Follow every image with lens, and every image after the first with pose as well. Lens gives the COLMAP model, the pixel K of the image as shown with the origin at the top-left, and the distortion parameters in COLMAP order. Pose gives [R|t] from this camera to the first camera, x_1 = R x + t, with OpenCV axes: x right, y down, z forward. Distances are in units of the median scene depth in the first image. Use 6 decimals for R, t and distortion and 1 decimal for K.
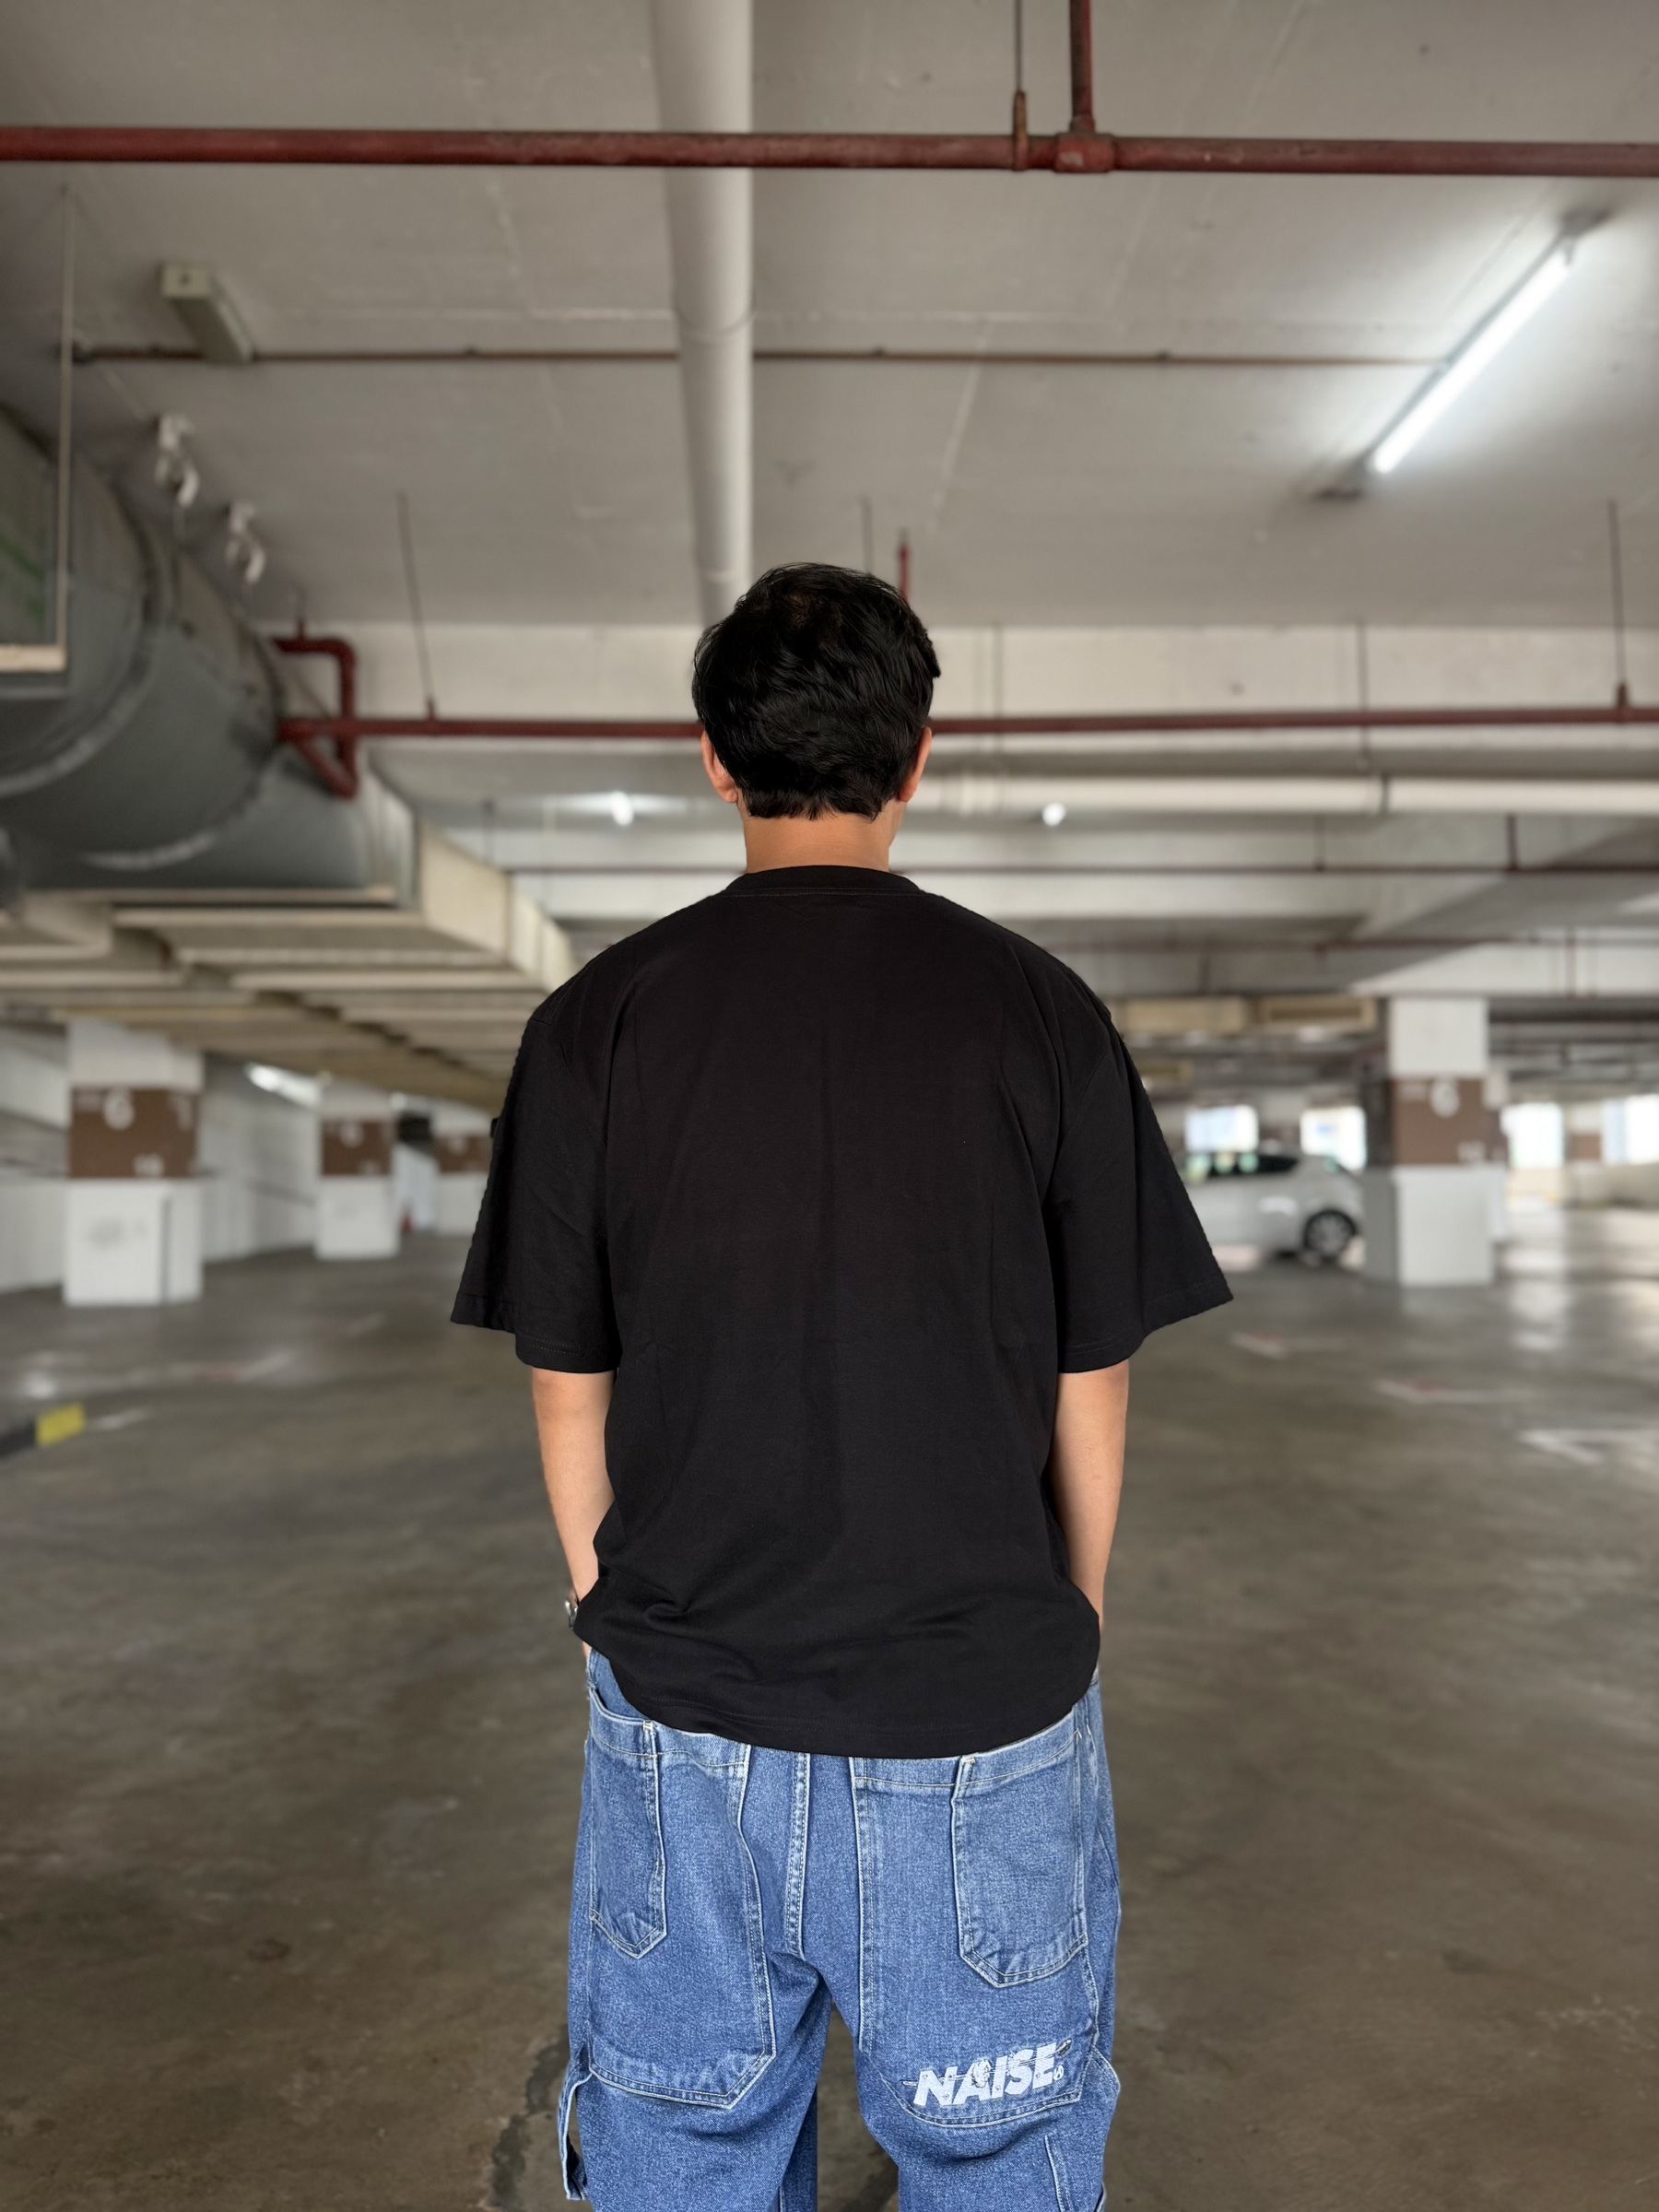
lens RADIAL K [[1518.0, 0, 826.3], [0, 1518.0, 1102.4], [0, 0, 1]] dist [-0.002804, -0.003876]
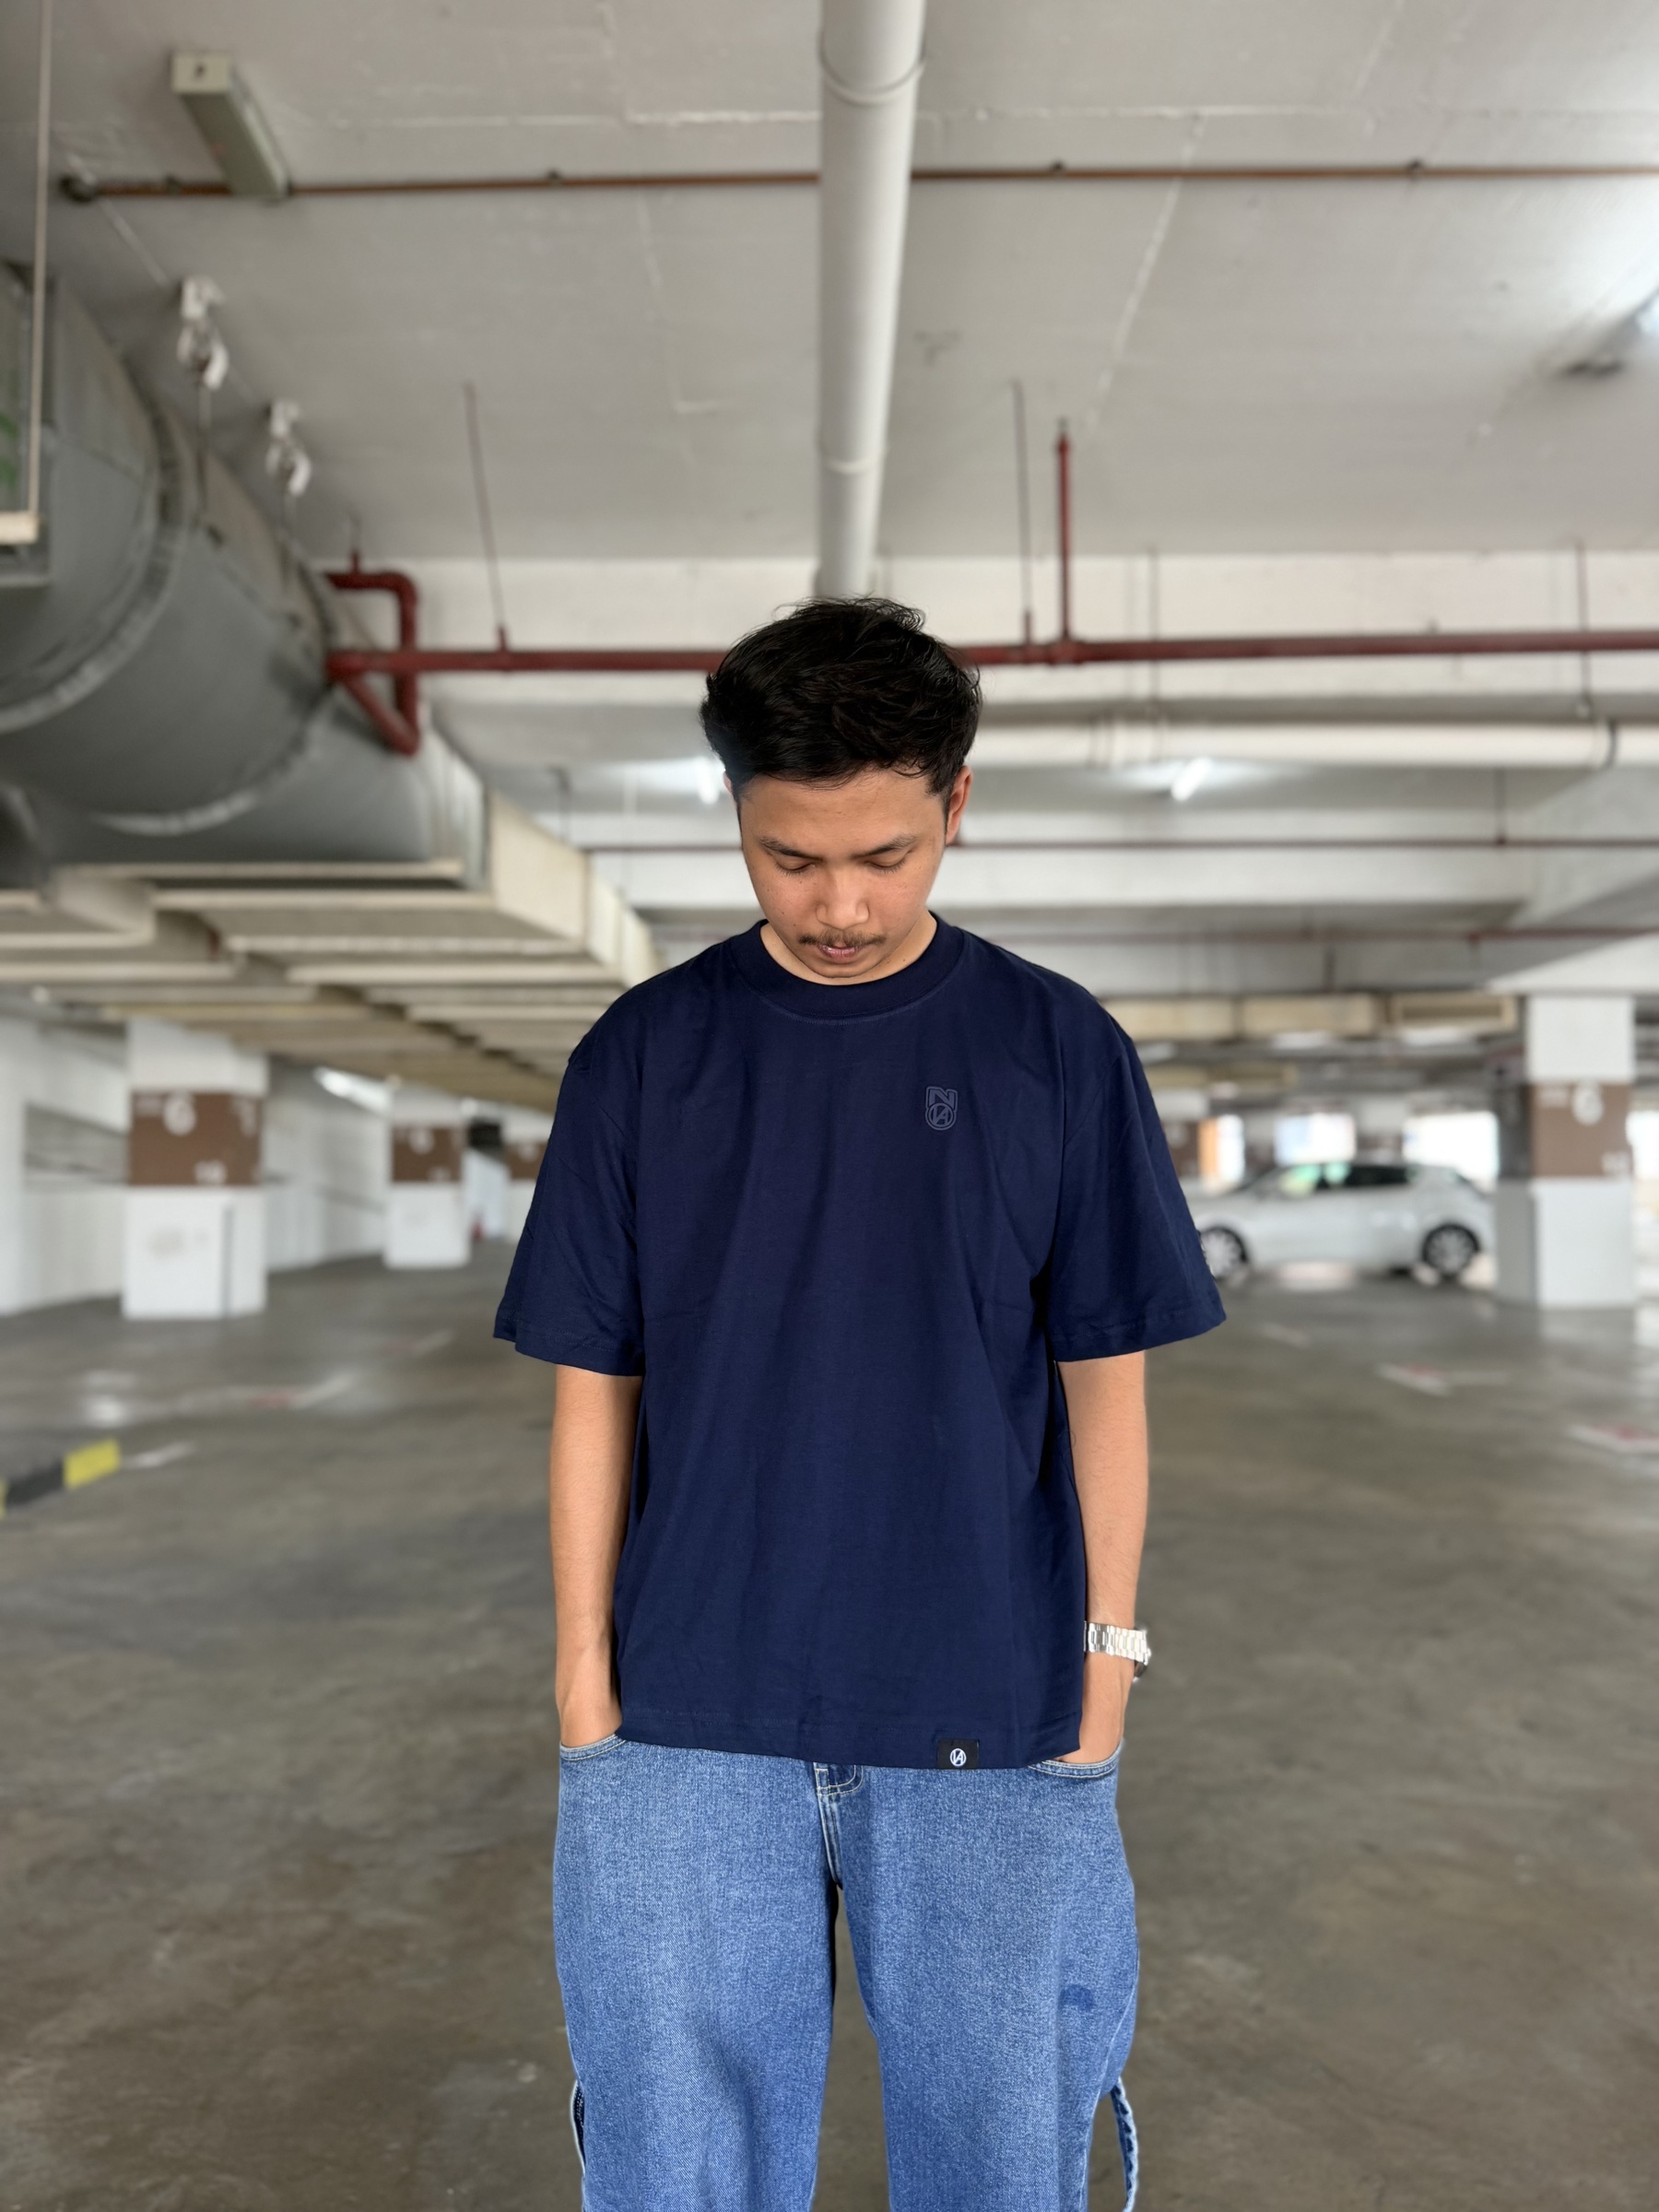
lens RADIAL K [[1528.1, 0, 828.5], [0, 1528.1, 1107.3], [0, 0, 1]] dist [-0.006243, -0.001997]
pose [[0.999025, 0.001722, -0.044110, -0.032187], [-0.001785, 0.999997, -0.001373, 0.002194], [0.044107, 0.001451, 0.999026, 0.123362]]
